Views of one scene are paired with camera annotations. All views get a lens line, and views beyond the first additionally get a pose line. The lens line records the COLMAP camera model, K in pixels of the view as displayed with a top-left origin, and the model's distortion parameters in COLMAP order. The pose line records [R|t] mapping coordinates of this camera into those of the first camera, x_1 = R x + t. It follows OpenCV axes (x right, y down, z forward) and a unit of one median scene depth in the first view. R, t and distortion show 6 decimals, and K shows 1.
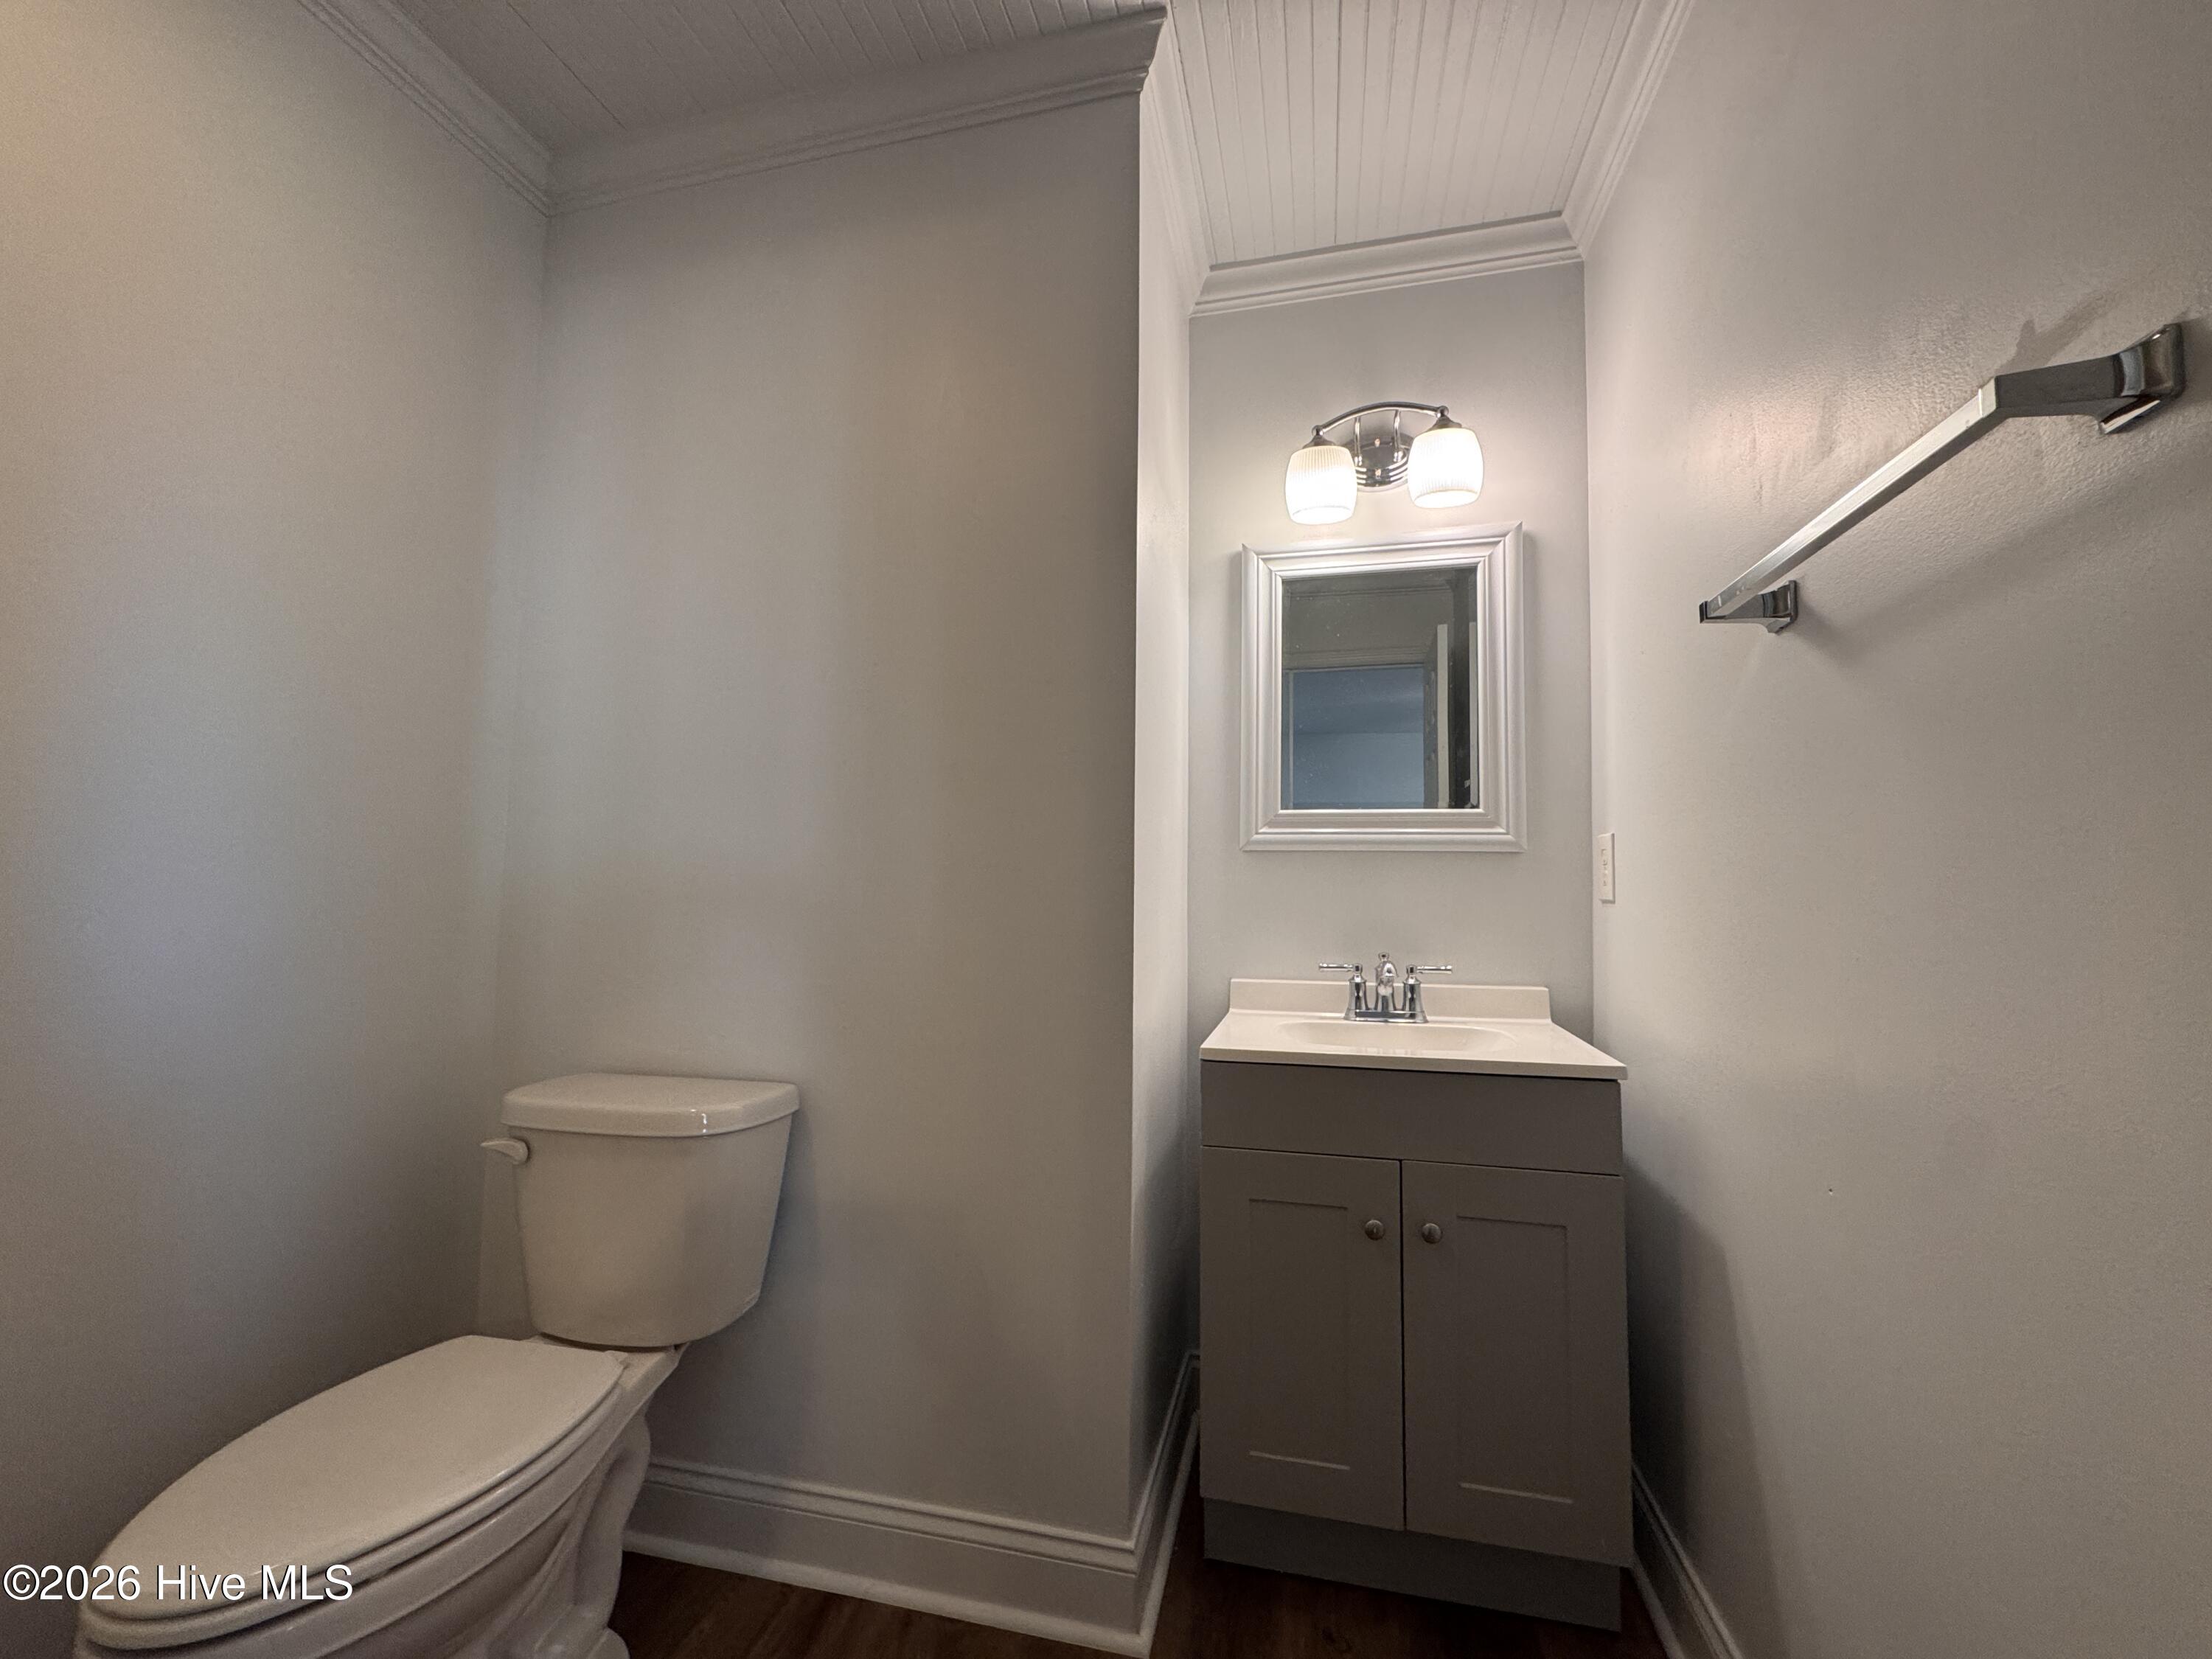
lens RADIAL K [[887.3, 0, 1109.1], [0, 887.3, 823.2], [0, 0, 1]] dist [-0.001722, -0.000427]
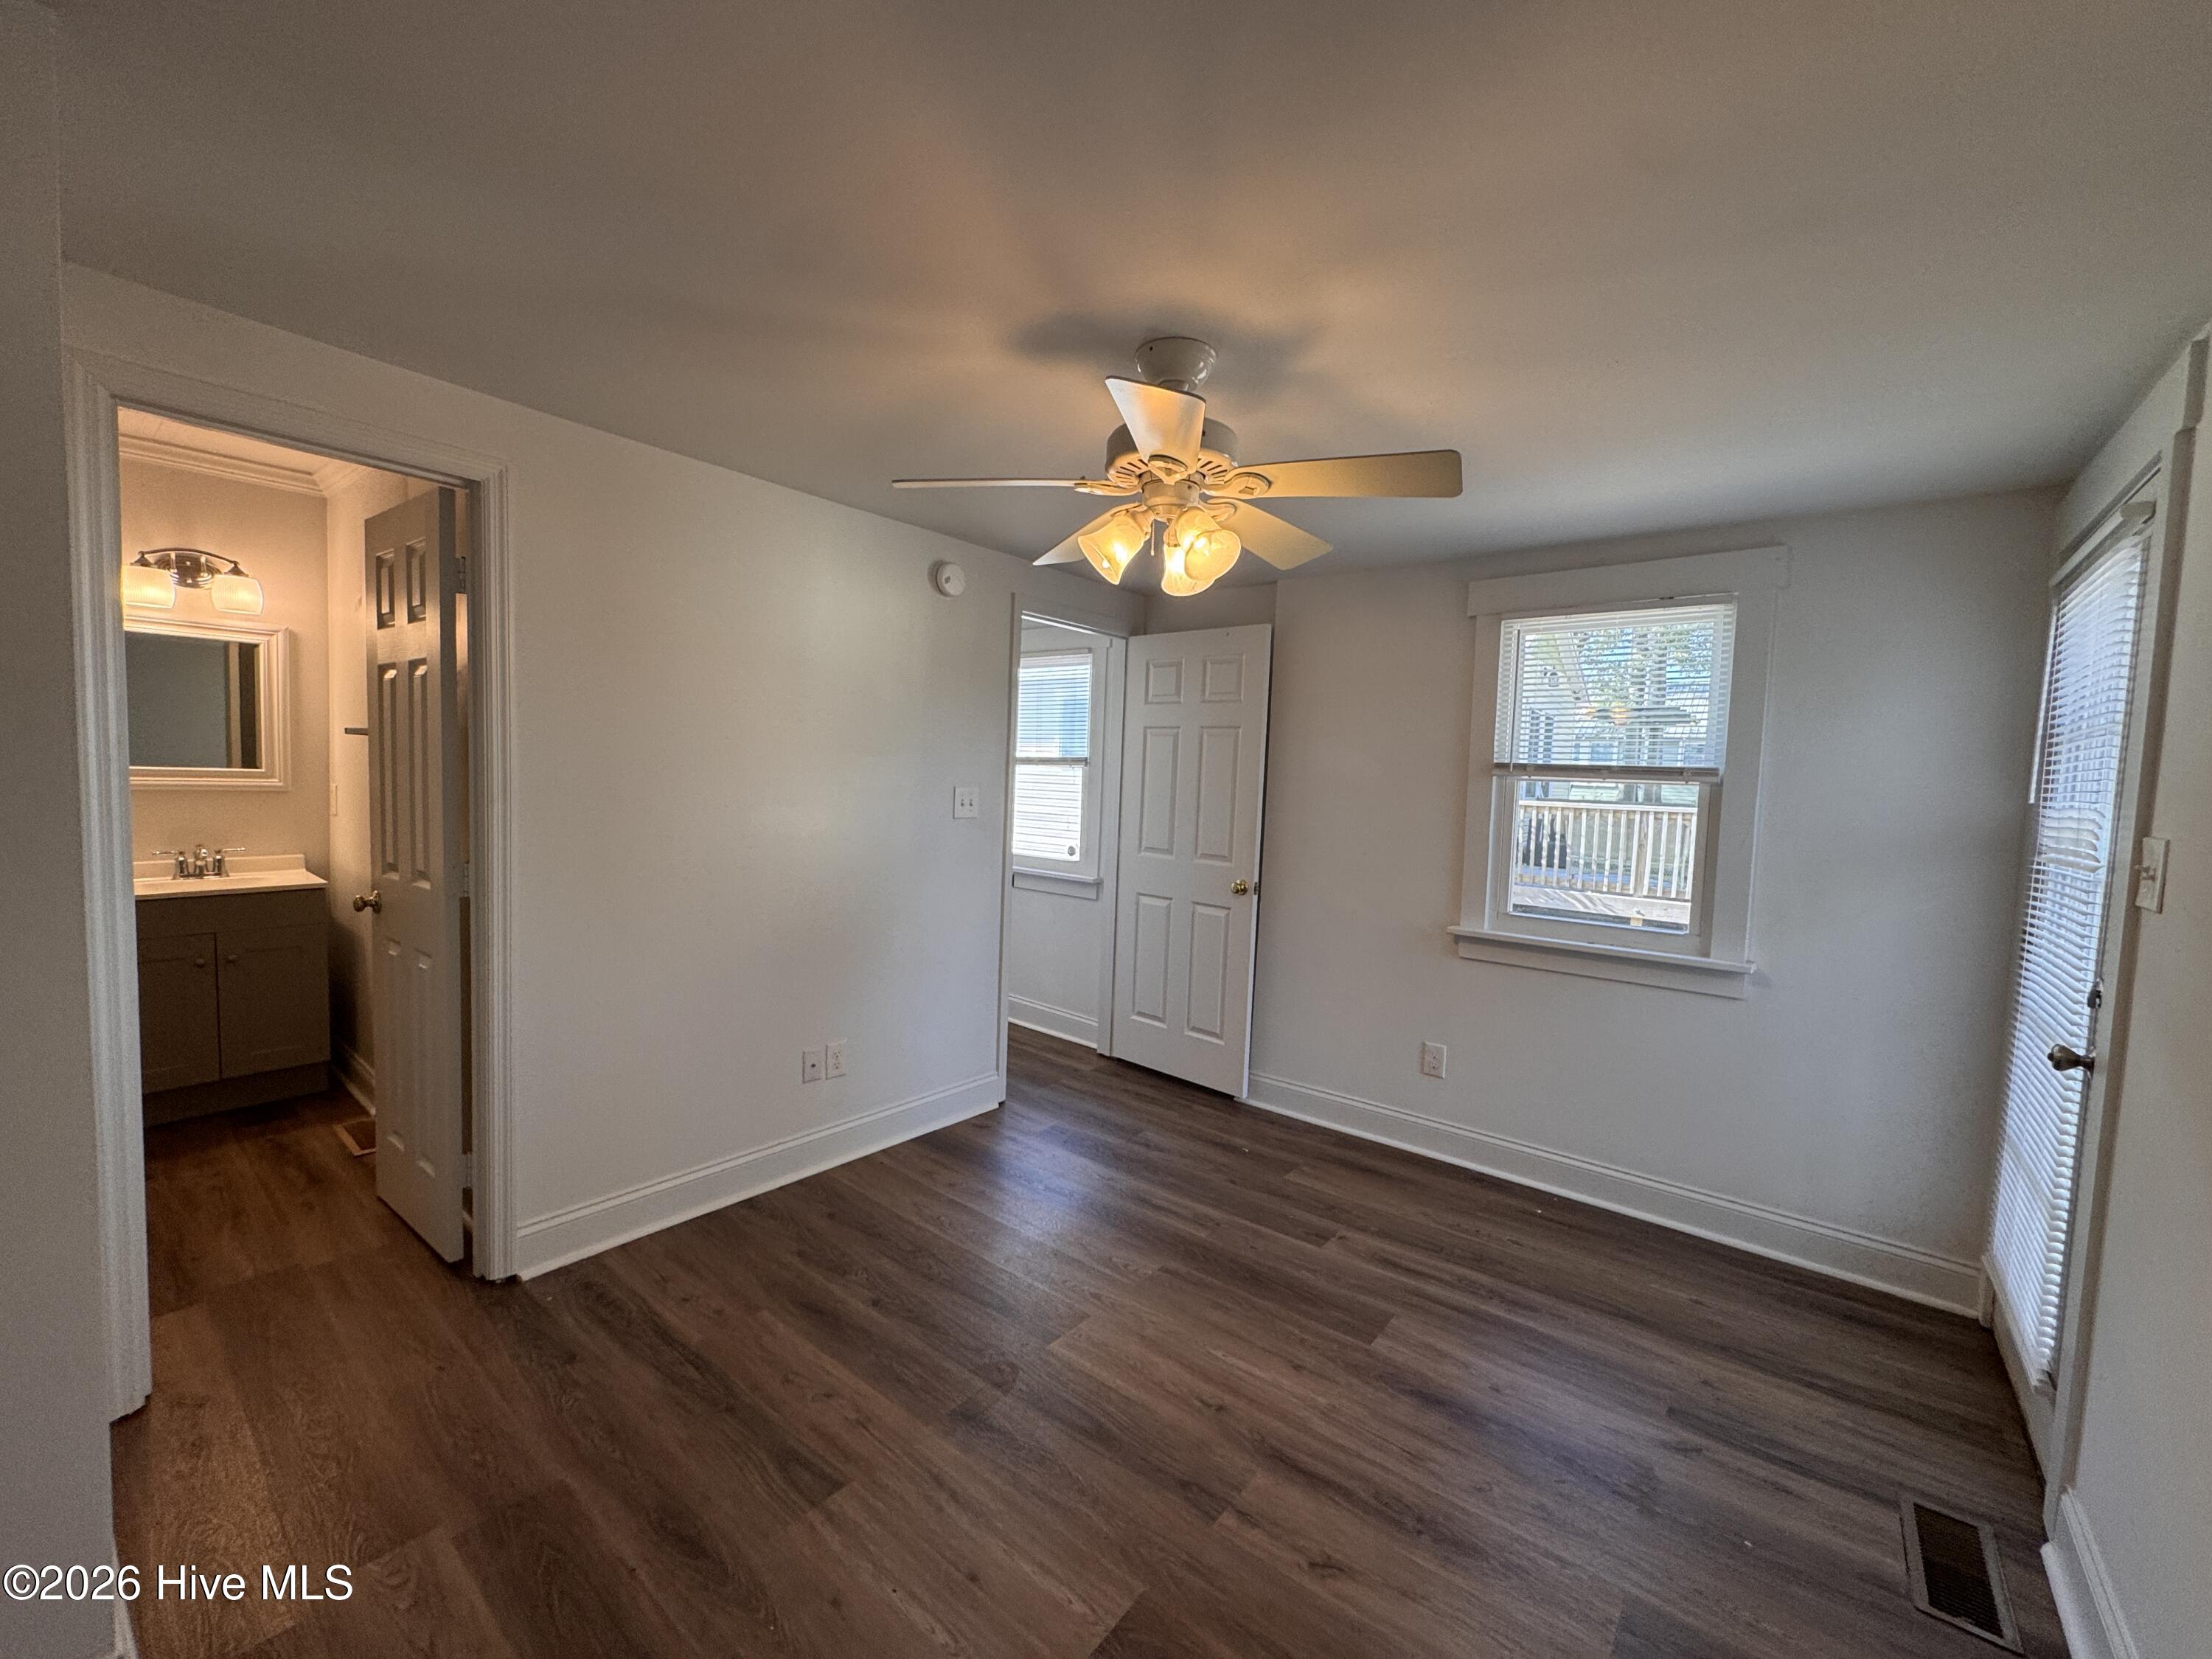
lens RADIAL K [[887.3, 0, 1113.6], [0, 887.3, 832.6], [0, 0, 1]] dist [-0.001722, -0.000427]
pose [[0.424054, -0.056386, 0.903880, -0.587586], [-0.091580, 0.990274, 0.104740, -0.263291], [-0.900995, -0.127192, 0.414766, -1.595251]]
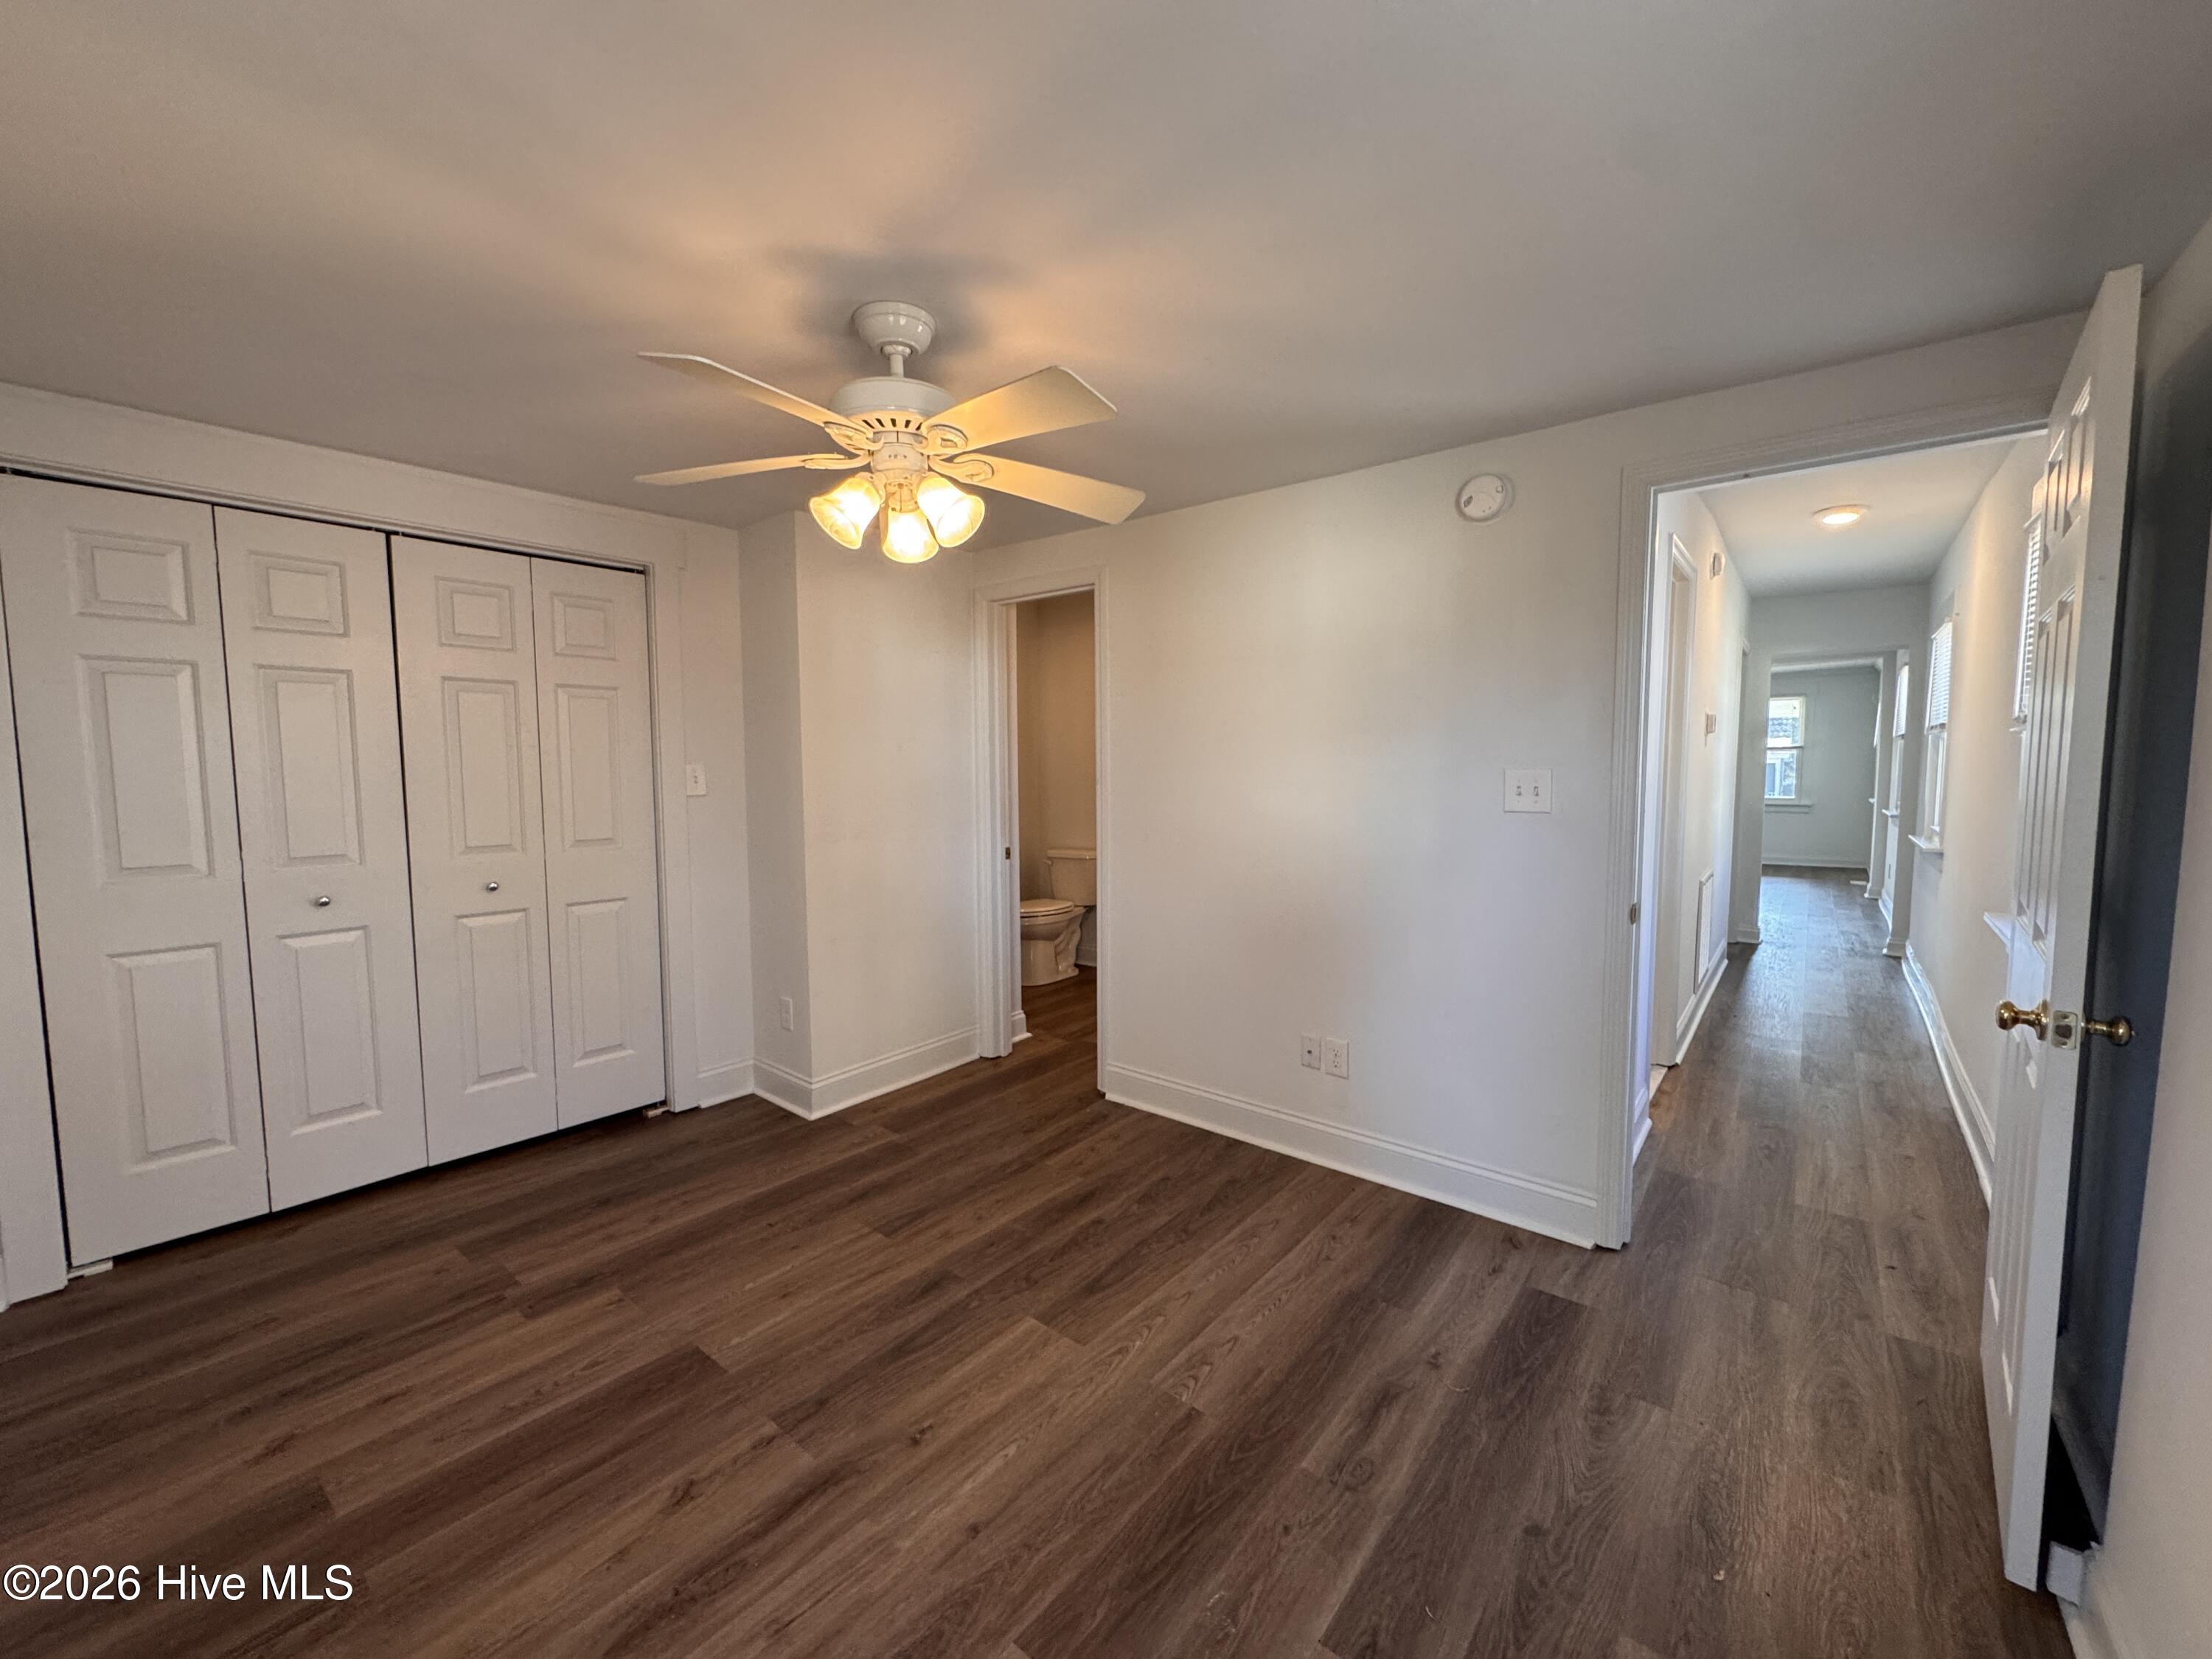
lens RADIAL K [[887.3, 0, 1094.5], [0, 887.3, 828.8], [0, 0, 1]] dist [-0.001722, -0.000427]
pose [[0.897179, 0.015359, -0.441400, 2.550791], [0.044450, 0.991181, 0.124838, -0.220025], [0.439425, -0.131622, 0.888584, -2.475144]]
